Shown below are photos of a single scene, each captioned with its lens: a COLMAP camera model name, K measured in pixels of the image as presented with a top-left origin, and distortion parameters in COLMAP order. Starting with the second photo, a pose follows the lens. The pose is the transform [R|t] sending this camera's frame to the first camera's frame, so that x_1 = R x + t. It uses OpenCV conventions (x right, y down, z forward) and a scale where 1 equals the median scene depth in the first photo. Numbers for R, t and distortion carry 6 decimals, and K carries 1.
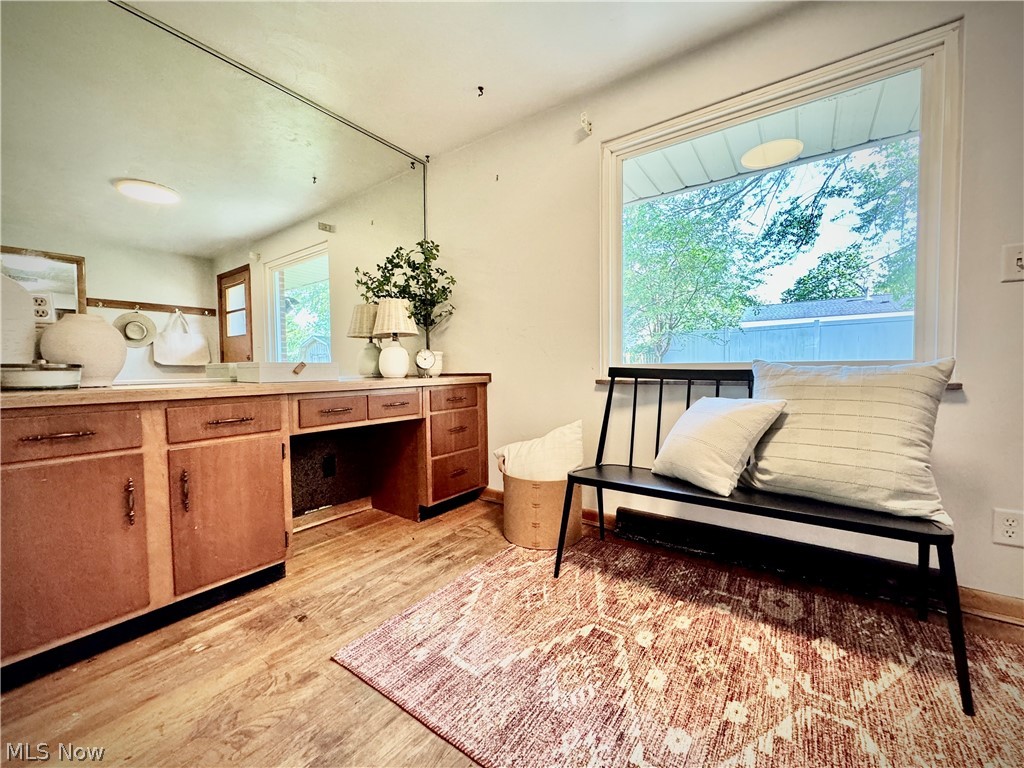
lens RADIAL K [[405.8, 0, 512.5], [0, 405.8, 383.6], [0, 0, 1]] dist [-0.001624, -0.000020]
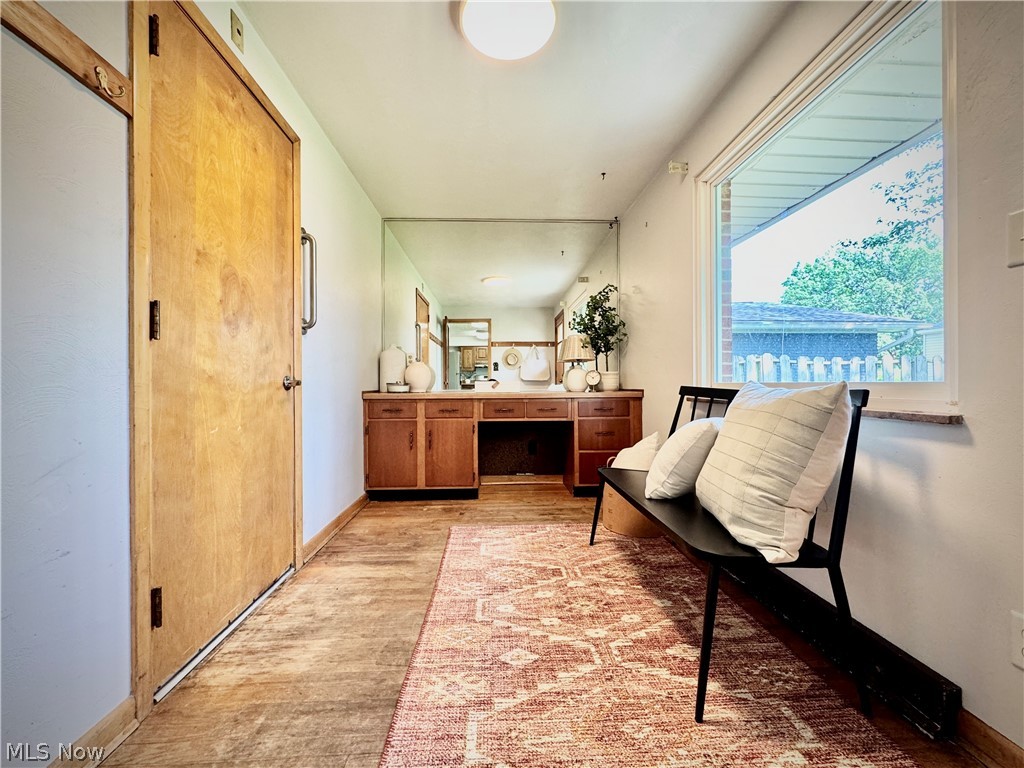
lens RADIAL K [[405.8, 0, 515.5], [0, 405.8, 384.4], [0, 0, 1]] dist [-0.001624, -0.000020]
pose [[0.628666, 0.008300, -0.777631, 1.051256], [-0.031455, 0.999396, -0.014762, -0.019317], [0.777039, 0.033741, 0.628547, -0.040603]]
